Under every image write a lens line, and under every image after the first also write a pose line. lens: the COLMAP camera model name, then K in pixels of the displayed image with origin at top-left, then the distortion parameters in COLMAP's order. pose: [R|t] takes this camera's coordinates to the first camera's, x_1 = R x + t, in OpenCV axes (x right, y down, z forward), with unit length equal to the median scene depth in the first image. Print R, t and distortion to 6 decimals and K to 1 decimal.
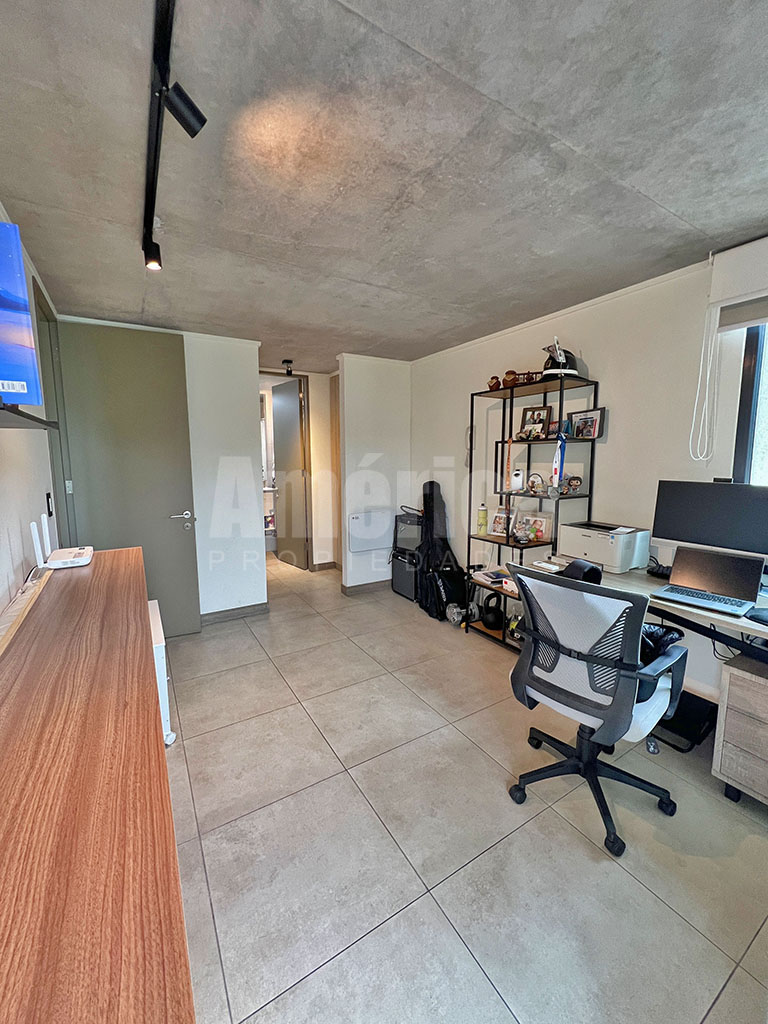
lens RADIAL K [[411.3, 0, 384.9], [0, 411.3, 512.3], [0, 0, 1]] dist [-0.003008, 0.001182]
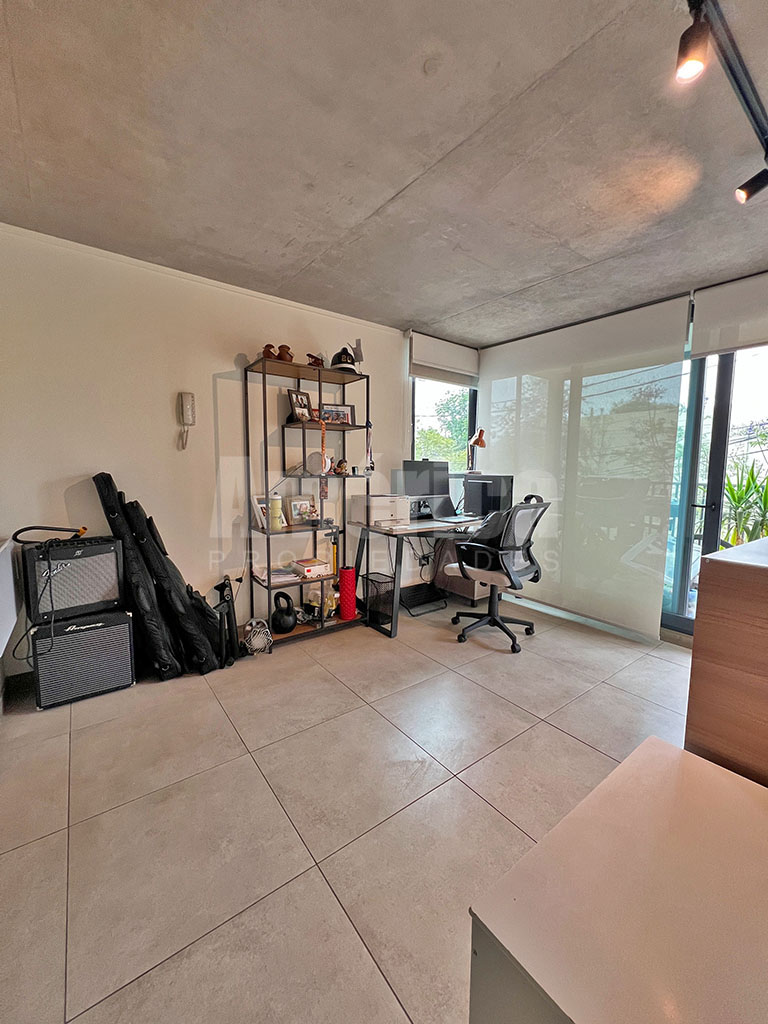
lens RADIAL K [[411.3, 0, 388.9], [0, 411.3, 511.0], [0, 0, 1]] dist [-0.003008, 0.001182]
pose [[-0.104558, -0.102925, 0.989178, -0.833882], [0.122939, 0.985664, 0.115554, -0.068290], [-0.986891, 0.133691, -0.090405, 1.117356]]
